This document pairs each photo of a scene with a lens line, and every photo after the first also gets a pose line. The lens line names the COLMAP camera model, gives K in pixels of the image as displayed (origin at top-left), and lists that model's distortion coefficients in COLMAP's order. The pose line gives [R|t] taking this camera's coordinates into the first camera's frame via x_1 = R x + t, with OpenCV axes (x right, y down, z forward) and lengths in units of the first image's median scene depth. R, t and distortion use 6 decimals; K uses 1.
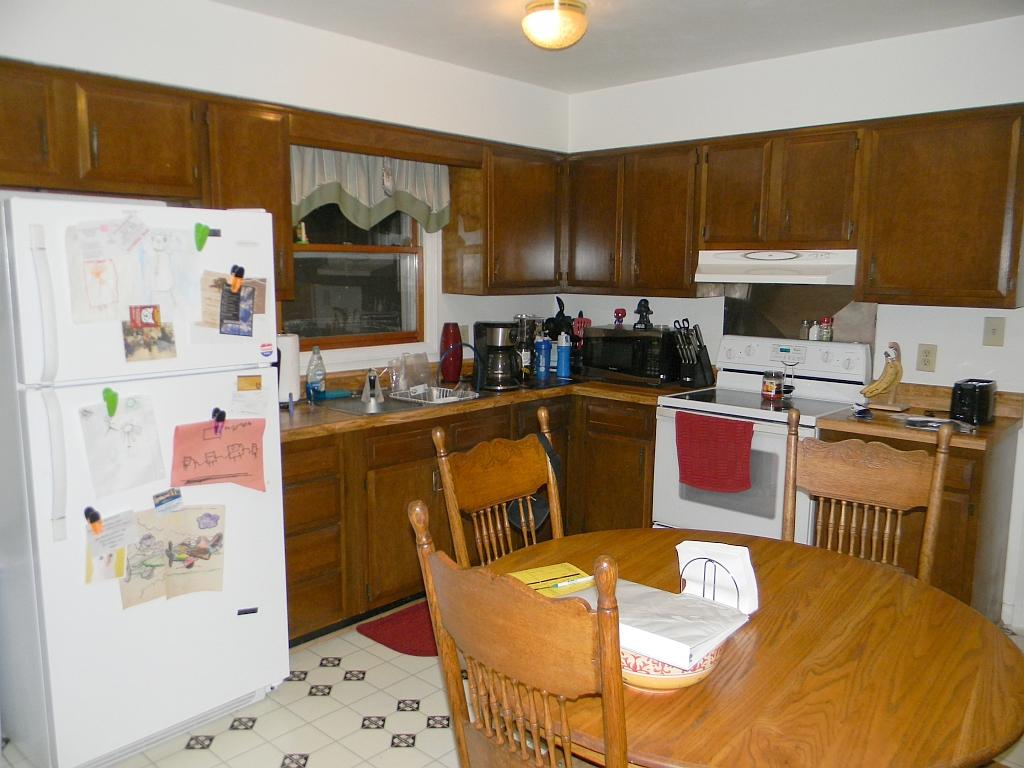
lens RADIAL K [[831.0, 0, 511.7], [0, 831.0, 384.7], [0, 0, 1]] dist [-0.006209, -0.004672]
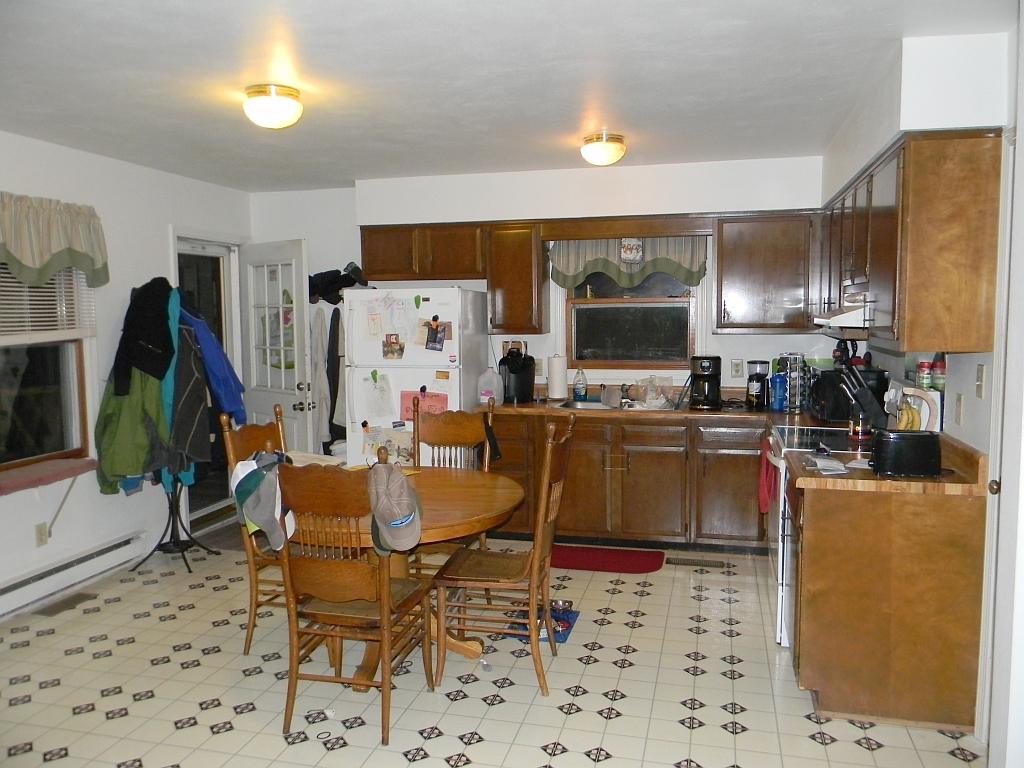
lens RADIAL K [[831.0, 0, 510.7], [0, 831.0, 383.7], [0, 0, 1]] dist [-0.006209, -0.004672]
pose [[0.454552, 0.068306, -0.888097, 1.564277], [-0.107609, 0.993964, 0.021371, -0.043355], [0.884196, 0.085853, 0.459159, 0.264070]]
